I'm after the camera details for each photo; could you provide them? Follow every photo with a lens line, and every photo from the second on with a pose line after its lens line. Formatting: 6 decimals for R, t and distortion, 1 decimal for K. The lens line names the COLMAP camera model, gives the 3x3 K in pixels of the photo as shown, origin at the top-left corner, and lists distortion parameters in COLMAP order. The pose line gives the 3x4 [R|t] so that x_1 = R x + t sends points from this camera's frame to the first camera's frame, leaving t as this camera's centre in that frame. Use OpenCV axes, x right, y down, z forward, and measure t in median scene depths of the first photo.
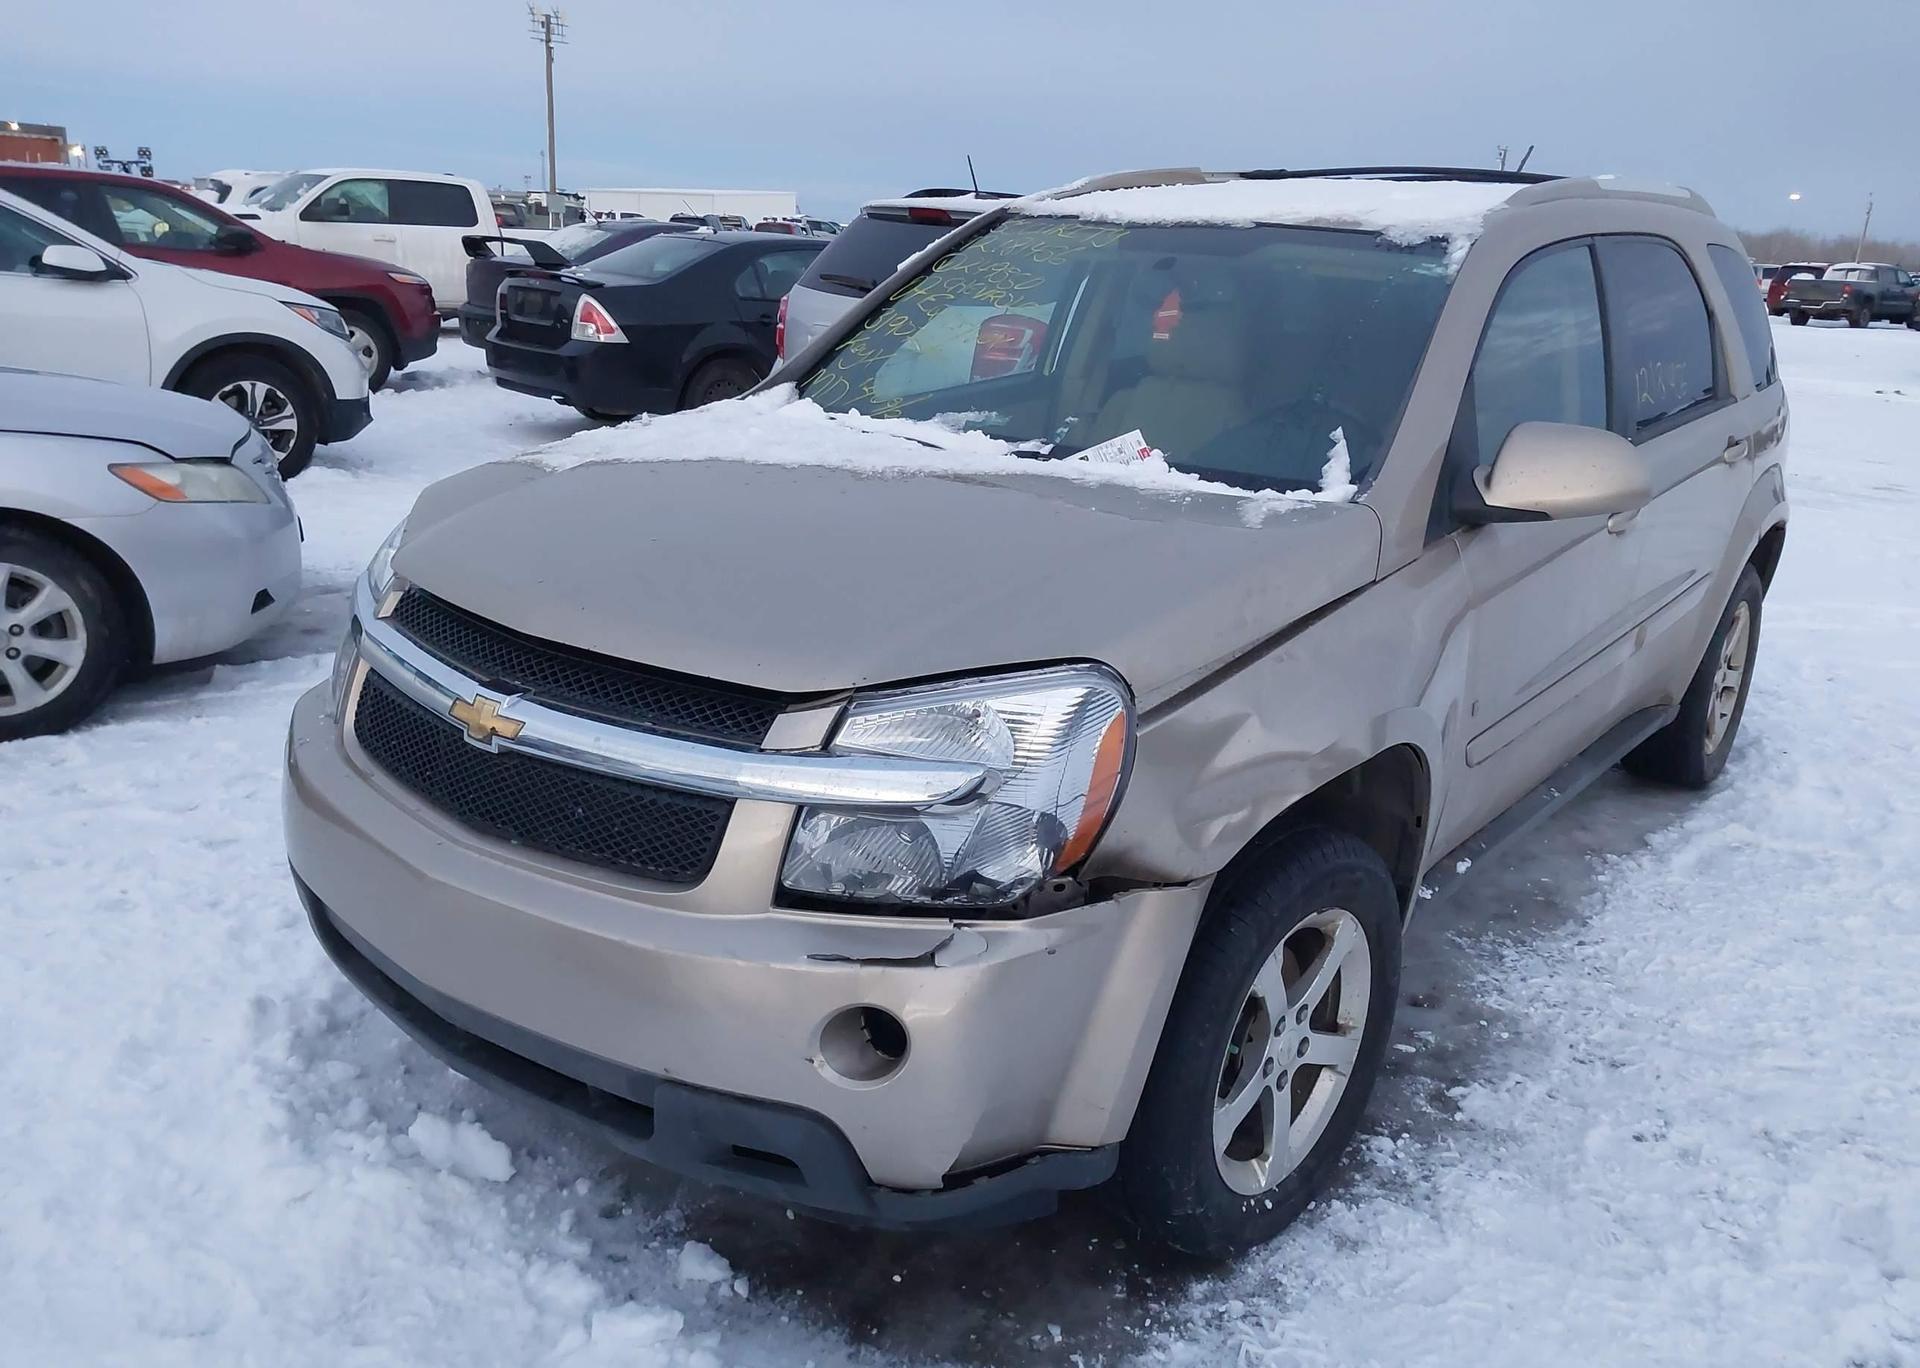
lens RADIAL K [[1492.1, 0, 958.8], [0, 1492.1, 682.0], [0, 0, 1]] dist [0.055940, -0.064168]
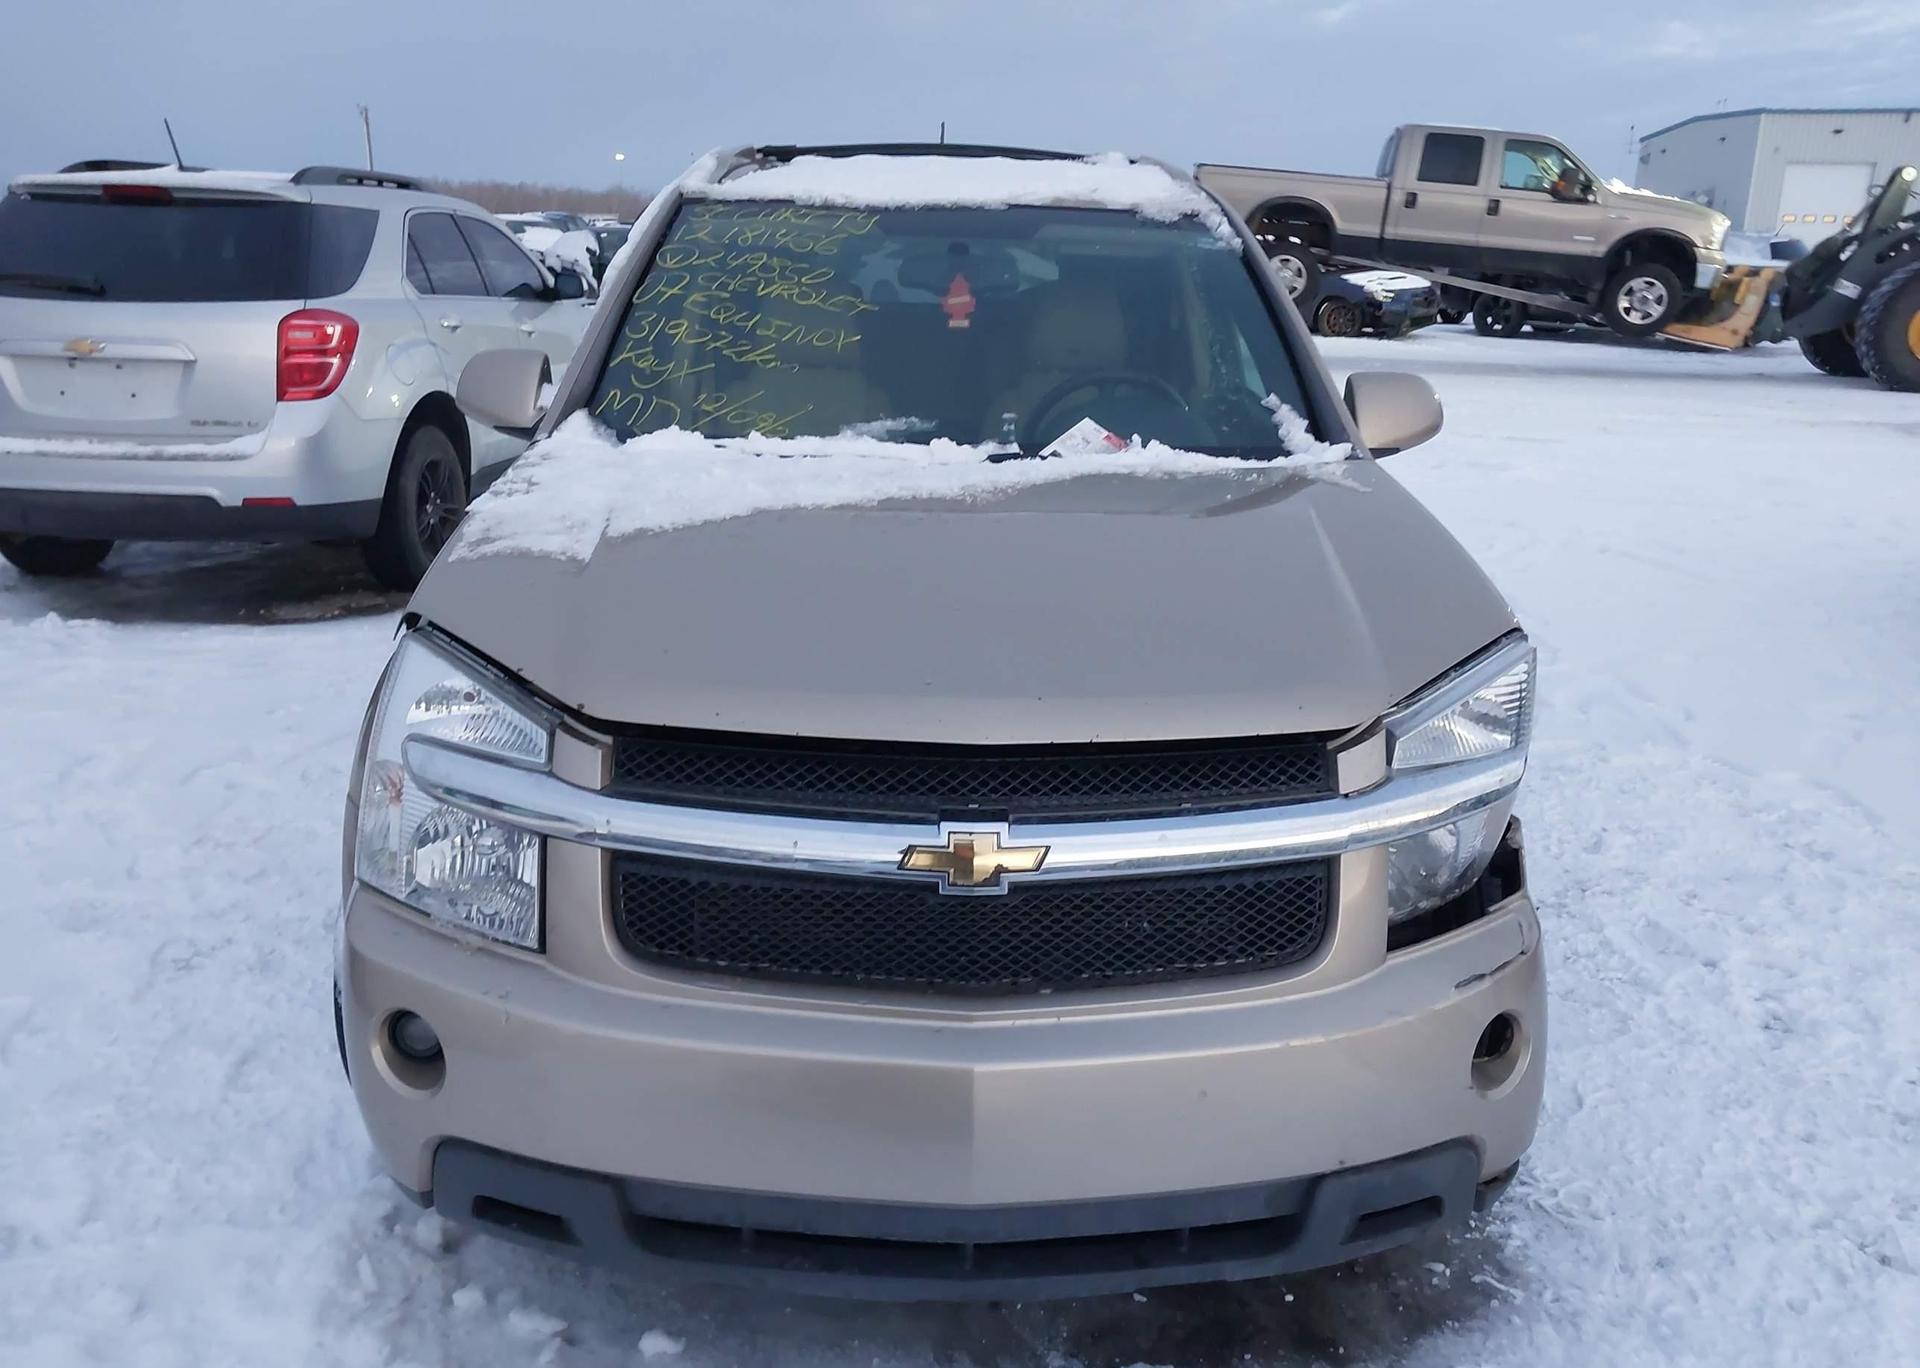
lens RADIAL K [[1492.1, 0, 945.1], [0, 1492.1, 689.8], [0, 0, 1]] dist [0.055940, -0.064168]
pose [[0.773817, -0.219222, 0.594263, -0.591510], [0.202528, 0.974579, 0.095798, -0.108520], [-0.600158, 0.046225, 0.798545, 0.274911]]
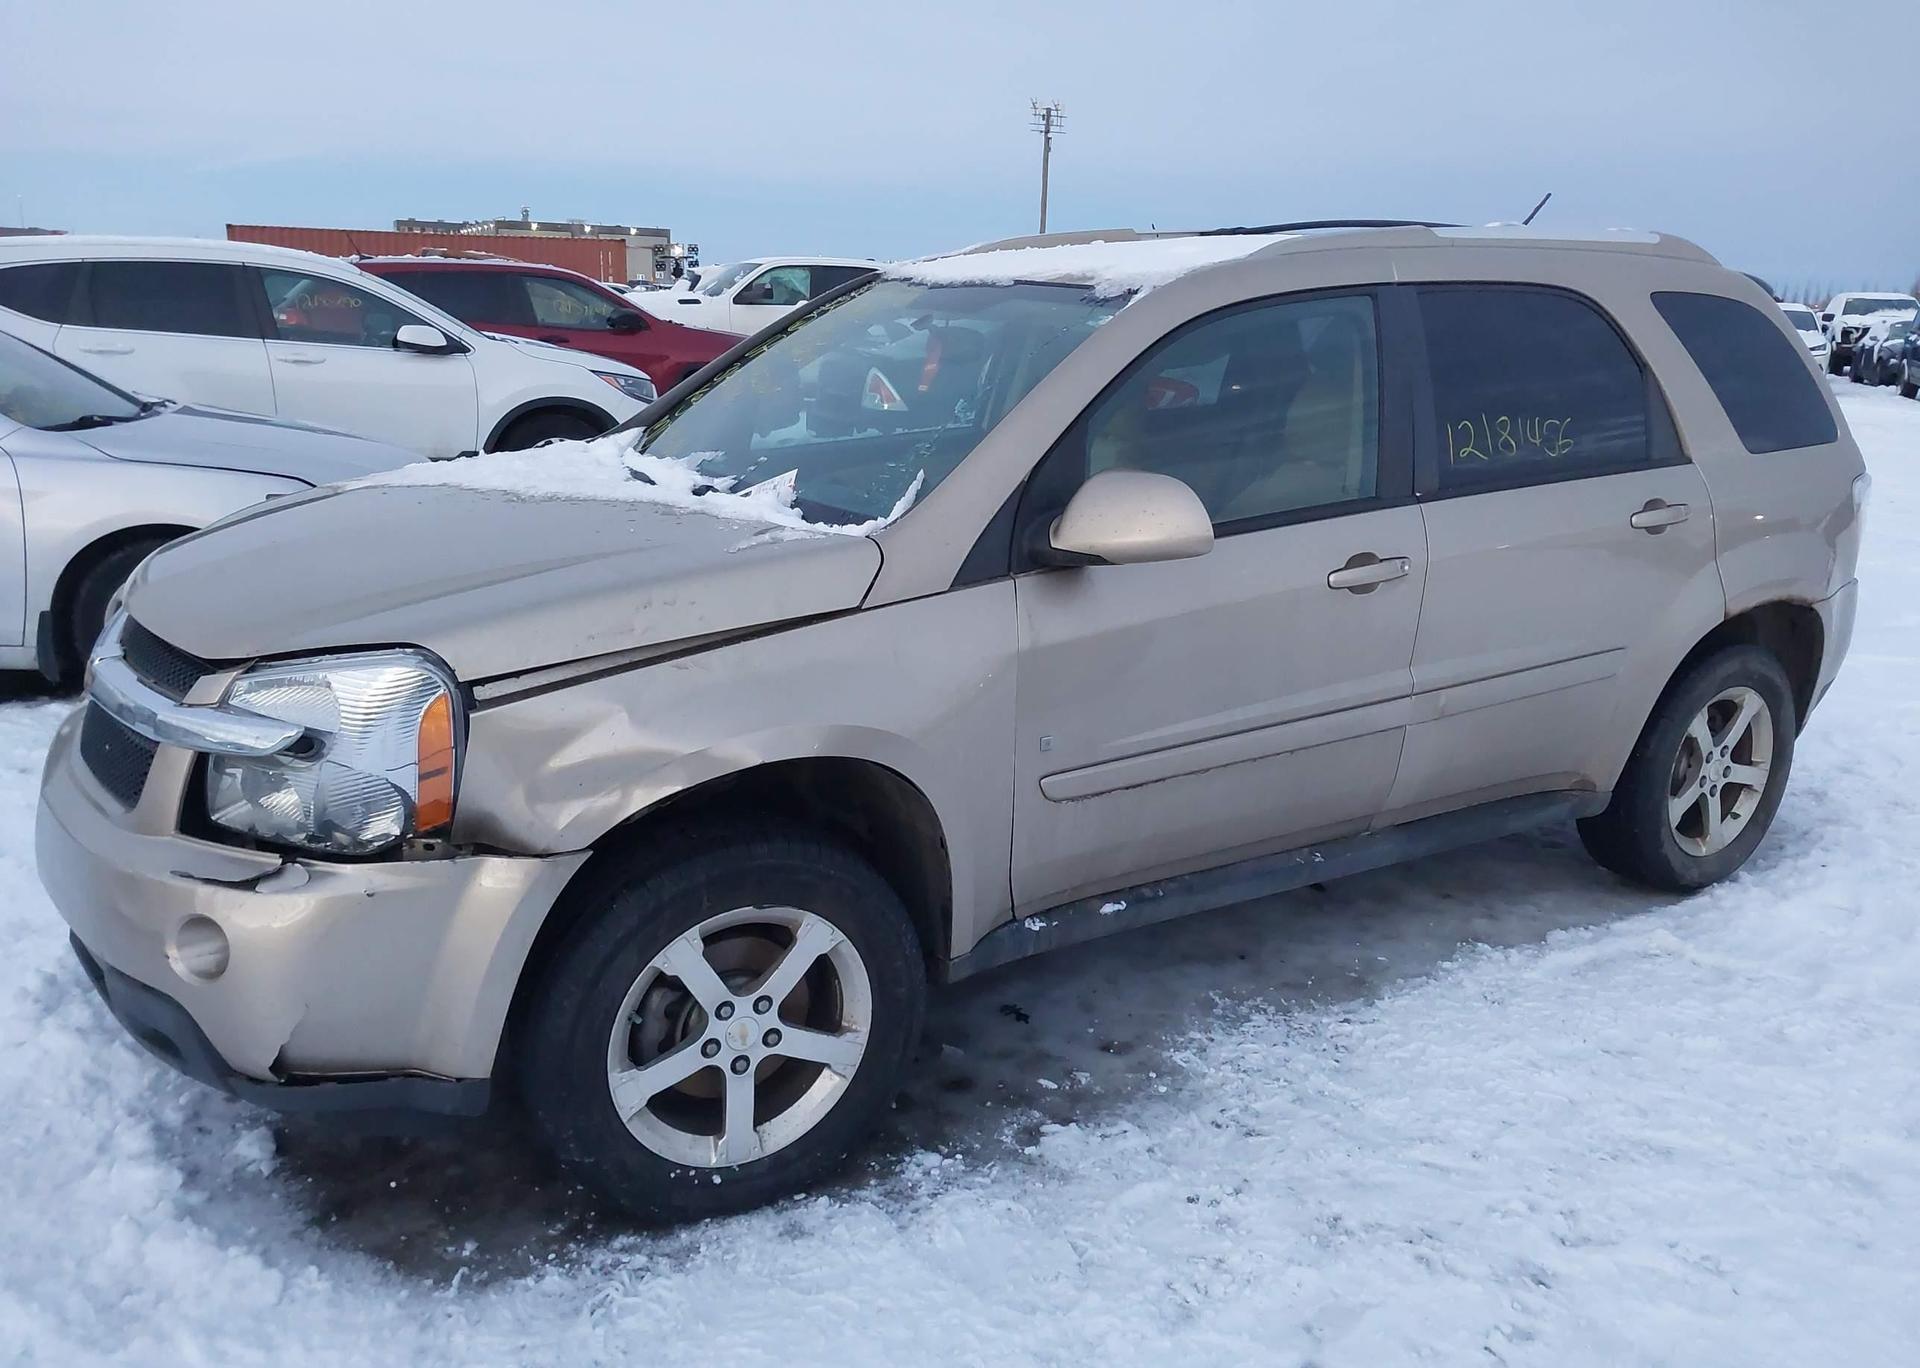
lens RADIAL K [[1492.1, 0, 952.6], [0, 1492.1, 669.8], [0, 0, 1]] dist [0.055940, -0.064168]
pose [[0.944408, 0.058810, -0.323474, 0.598559], [-0.075907, 0.996293, -0.040484, 0.013453], [0.319894, 0.062787, 0.945371, 0.014698]]
